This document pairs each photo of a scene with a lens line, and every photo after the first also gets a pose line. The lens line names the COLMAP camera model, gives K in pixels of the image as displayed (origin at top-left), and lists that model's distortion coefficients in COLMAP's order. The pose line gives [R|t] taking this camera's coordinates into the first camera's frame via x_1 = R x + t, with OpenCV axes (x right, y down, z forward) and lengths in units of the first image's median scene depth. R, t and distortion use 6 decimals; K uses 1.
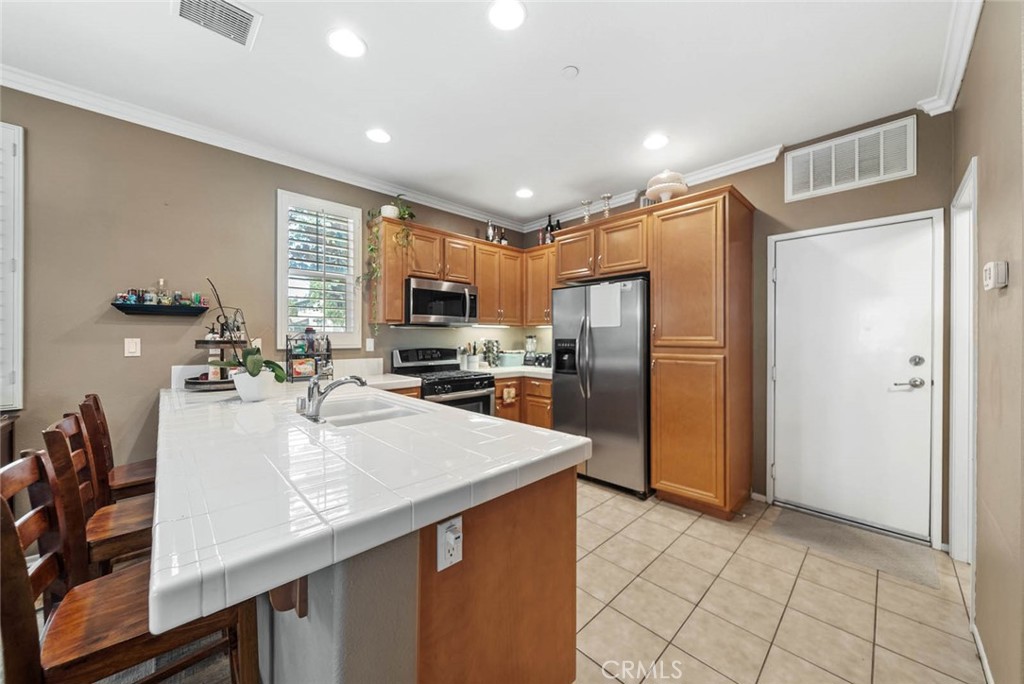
lens RADIAL K [[363.7, 0, 520.3], [0, 363.7, 338.2], [0, 0, 1]] dist [-0.002015, -0.000050]
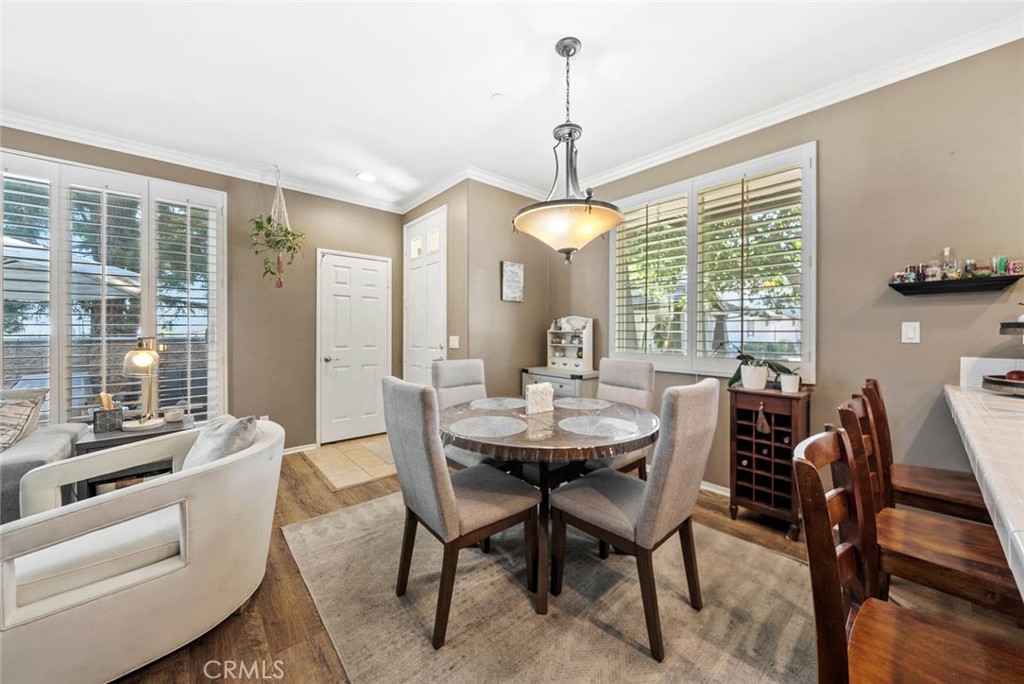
lens RADIAL K [[363.7, 0, 520.4], [0, 363.7, 334.6], [0, 0, 1]] dist [-0.002015, -0.000050]
pose [[-0.038322, 0.001924, -0.999264, -0.161485], [-0.002388, 0.999995, 0.002017, 0.031575], [0.999263, 0.002463, -0.038317, 0.094607]]
